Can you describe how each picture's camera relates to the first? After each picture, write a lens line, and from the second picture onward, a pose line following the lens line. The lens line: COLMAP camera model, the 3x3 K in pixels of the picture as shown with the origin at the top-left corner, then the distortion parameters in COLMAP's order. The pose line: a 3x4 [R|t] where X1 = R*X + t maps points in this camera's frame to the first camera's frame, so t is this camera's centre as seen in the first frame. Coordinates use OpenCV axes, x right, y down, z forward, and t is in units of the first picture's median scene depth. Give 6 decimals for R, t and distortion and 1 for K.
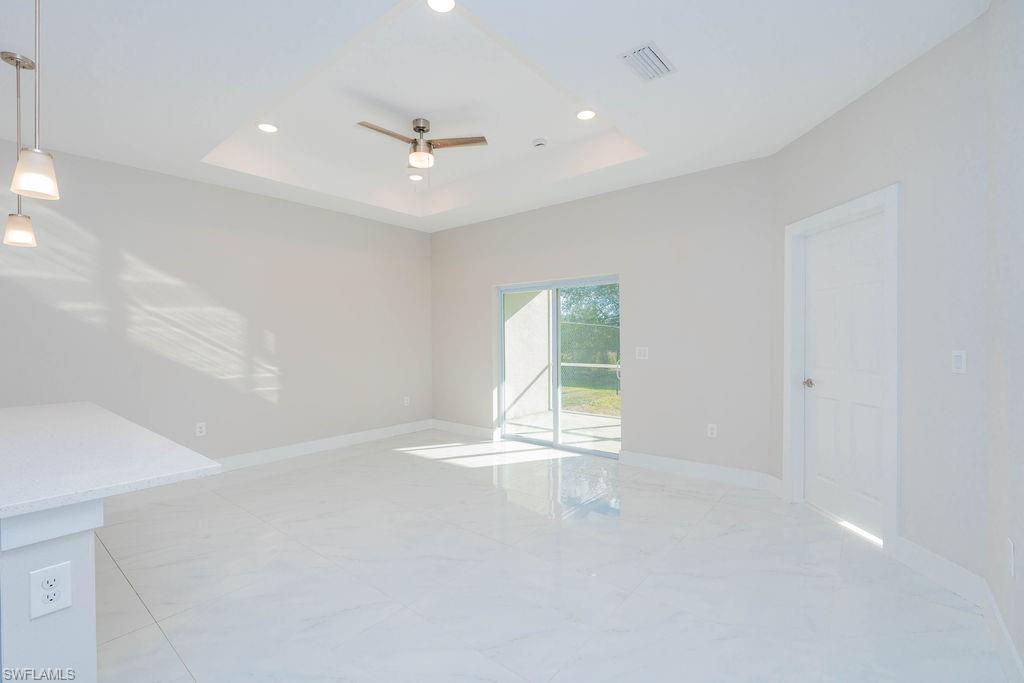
lens RADIAL K [[456.7, 0, 509.4], [0, 456.7, 344.4], [0, 0, 1]] dist [0.002956, -0.000156]
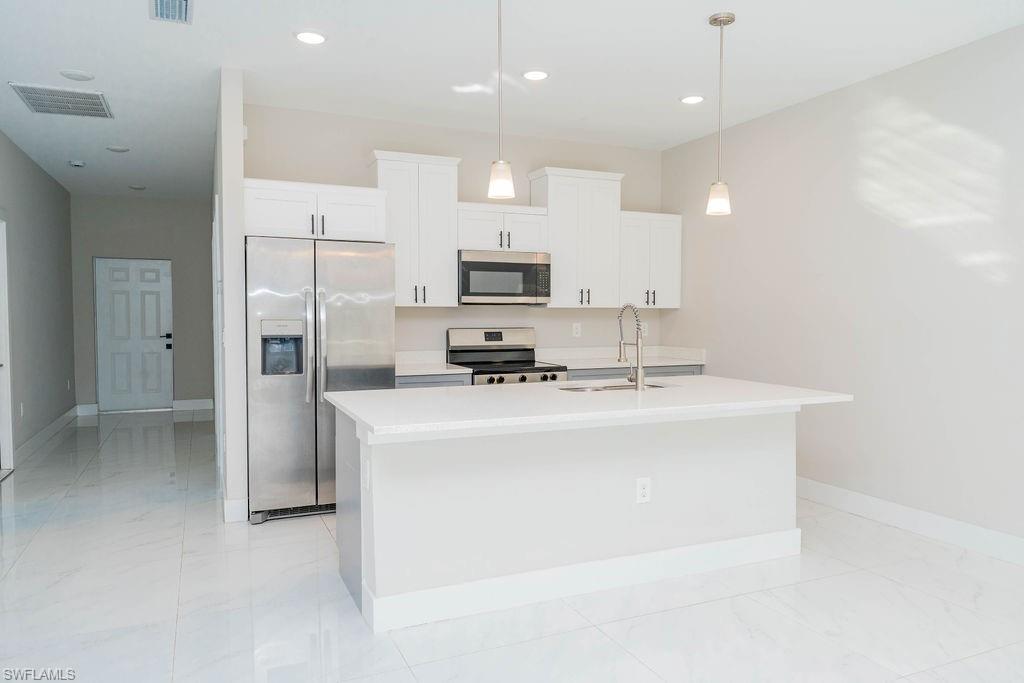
lens RADIAL K [[697.8, 0, 511.7], [0, 697.8, 336.7], [0, 0, 1]] dist [0.000641, 0.002144]
pose [[-0.455200, 0.057669, -0.888520, 0.255876], [0.001509, 0.997949, 0.063999, -0.029863], [0.890388, 0.027792, -0.454353, 0.728762]]
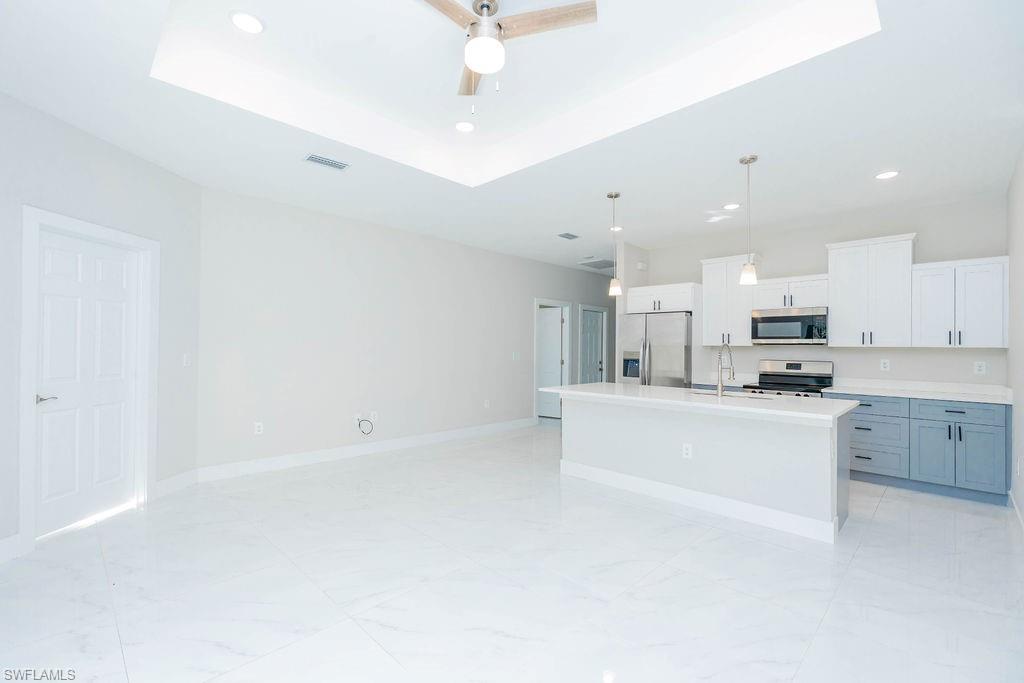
lens RADIAL K [[454.9, 0, 510.7], [0, 454.9, 342.6], [0, 0, 1]] dist [-0.001511, 0.000434]
pose [[-0.994895, 0.015860, 0.099666, -0.255608], [0.015519, 0.999871, -0.004199, -0.018446], [-0.099720, -0.002630, -0.995012, 1.426946]]
